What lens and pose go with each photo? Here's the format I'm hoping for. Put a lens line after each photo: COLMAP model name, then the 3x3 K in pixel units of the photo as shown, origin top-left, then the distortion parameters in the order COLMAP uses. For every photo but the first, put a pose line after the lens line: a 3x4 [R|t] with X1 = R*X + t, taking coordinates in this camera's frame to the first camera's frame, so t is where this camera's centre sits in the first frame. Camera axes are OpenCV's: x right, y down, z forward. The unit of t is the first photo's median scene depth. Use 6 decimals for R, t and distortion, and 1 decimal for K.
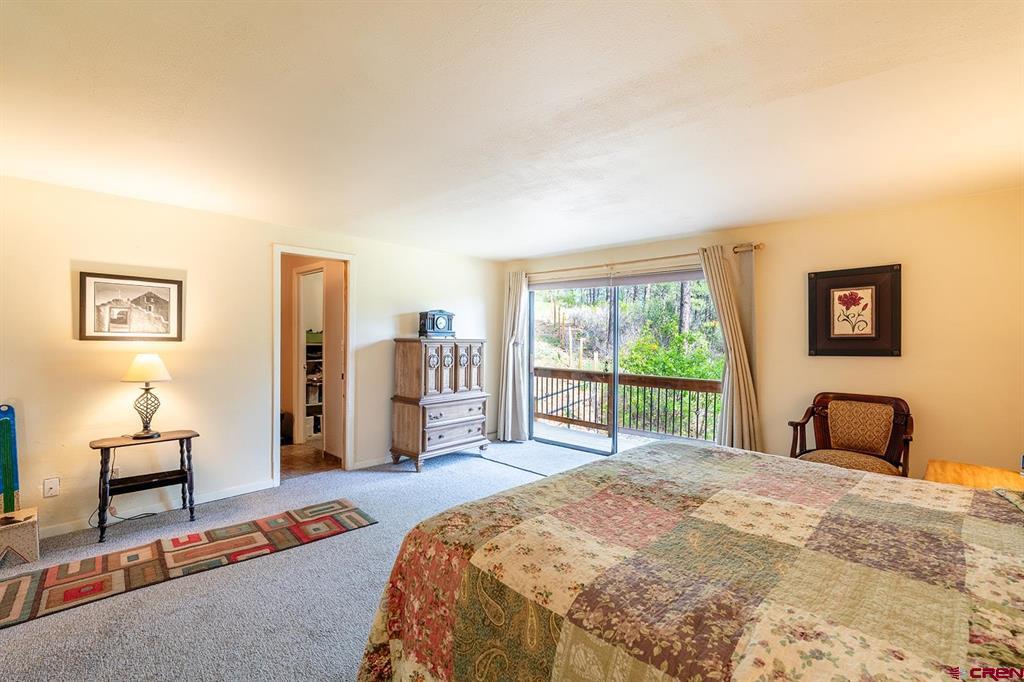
lens RADIAL K [[451.3, 0, 514.7], [0, 451.3, 339.9], [0, 0, 1]] dist [-0.004817, 0.000665]
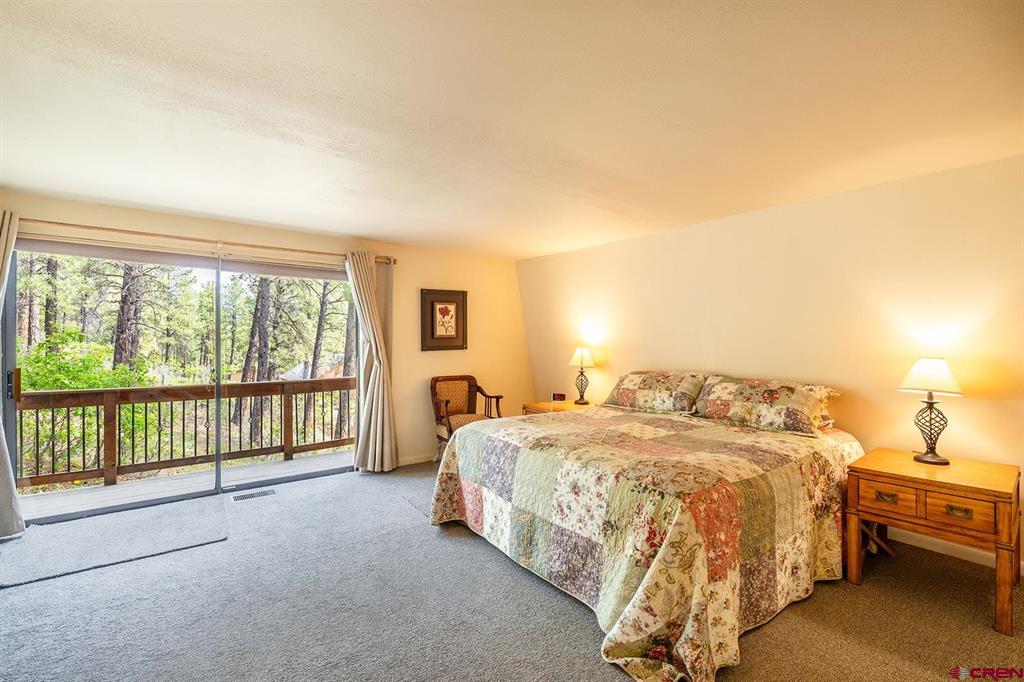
lens RADIAL K [[451.3, 0, 515.1], [0, 451.3, 343.0], [0, 0, 1]] dist [-0.004817, 0.000665]
pose [[0.156487, -0.016997, 0.987534, -0.642631], [0.003468, 0.999855, 0.016660, -0.010488], [-0.987674, 0.000818, 0.156523, 0.542935]]
